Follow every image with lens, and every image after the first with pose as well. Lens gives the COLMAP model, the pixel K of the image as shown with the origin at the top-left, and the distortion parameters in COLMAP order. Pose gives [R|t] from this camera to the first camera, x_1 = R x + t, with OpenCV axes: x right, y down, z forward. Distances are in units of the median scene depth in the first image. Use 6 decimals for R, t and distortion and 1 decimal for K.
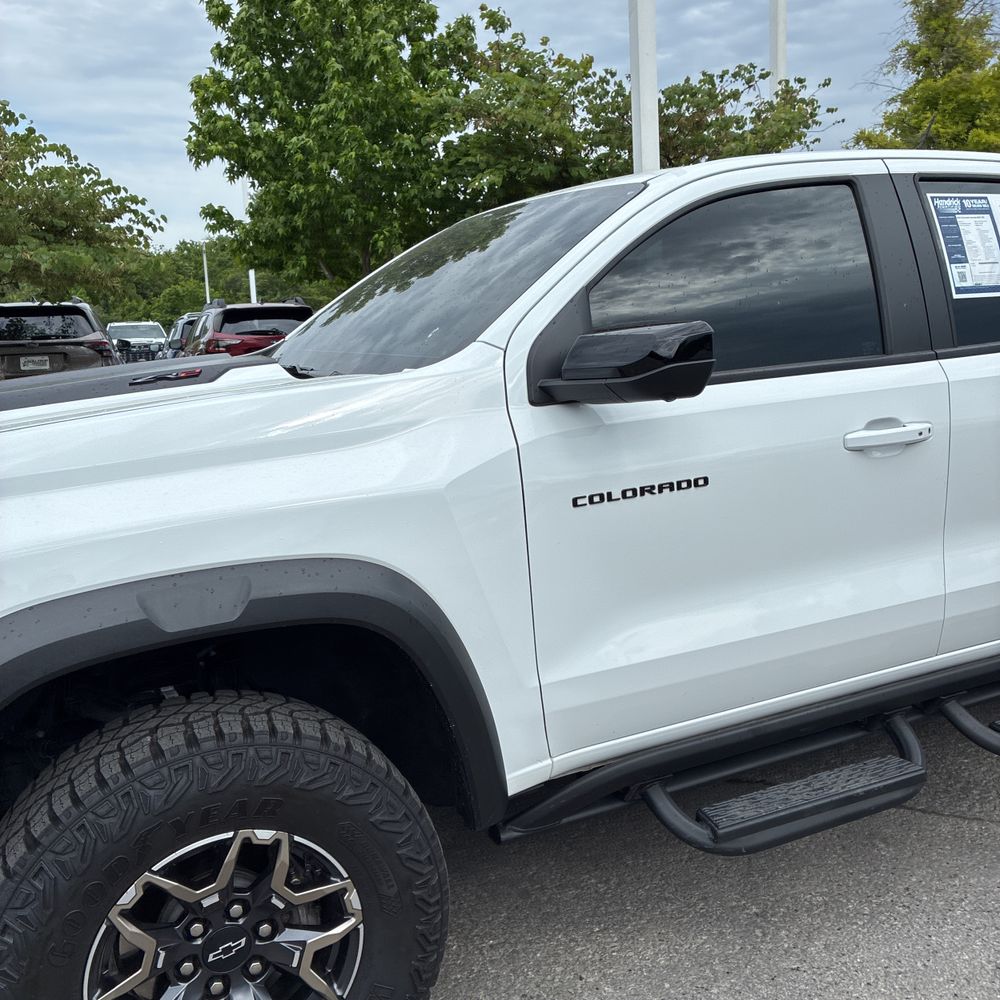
lens RADIAL K [[999.2, 0, 499.5], [0, 999.2, 501.5], [0, 0, 1]] dist [0.020879, 0.005934]
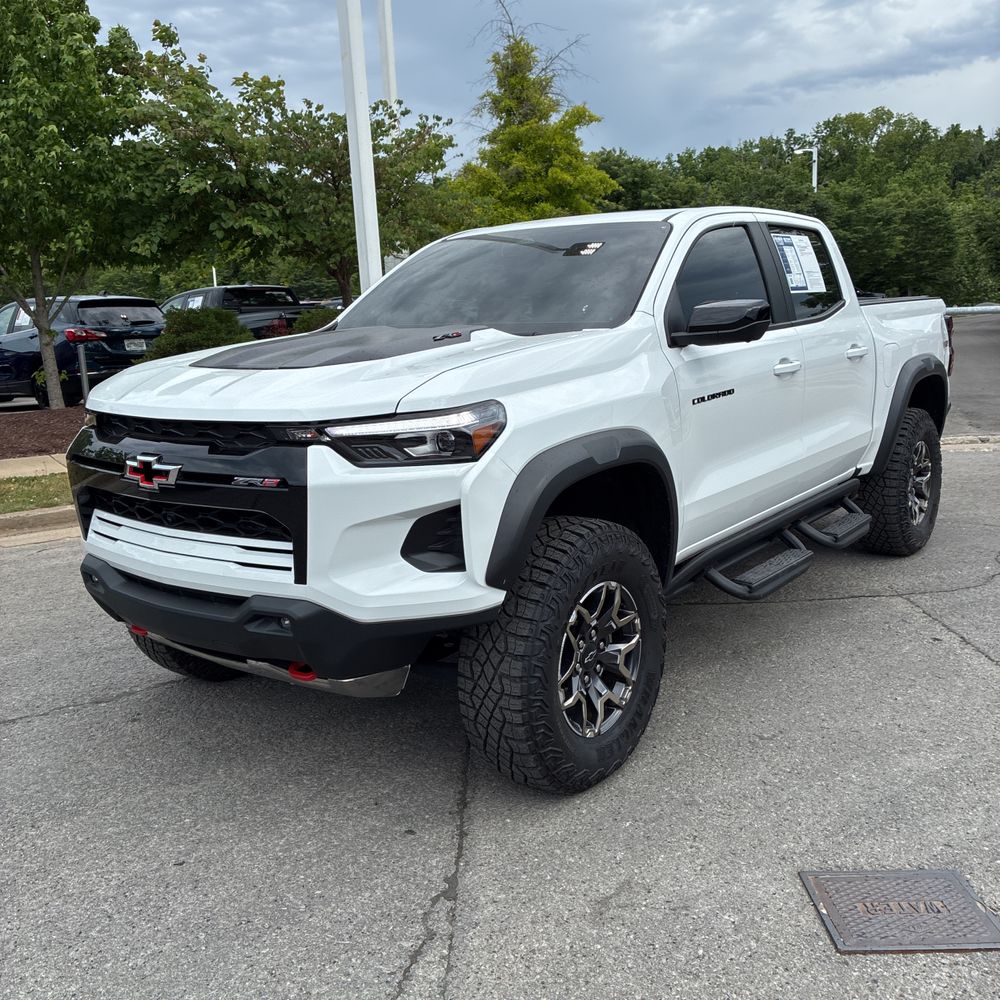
lens RADIAL K [[1000.5, 0, 496.9], [0, 1000.5, 498.3], [0, 0, 1]] dist [0.014989, 0.007008]
pose [[0.893792, -0.075012, 0.442165, -0.818188], [0.079792, 0.996781, 0.007809, 0.103093], [-0.441327, 0.028301, 0.896900, -0.346447]]
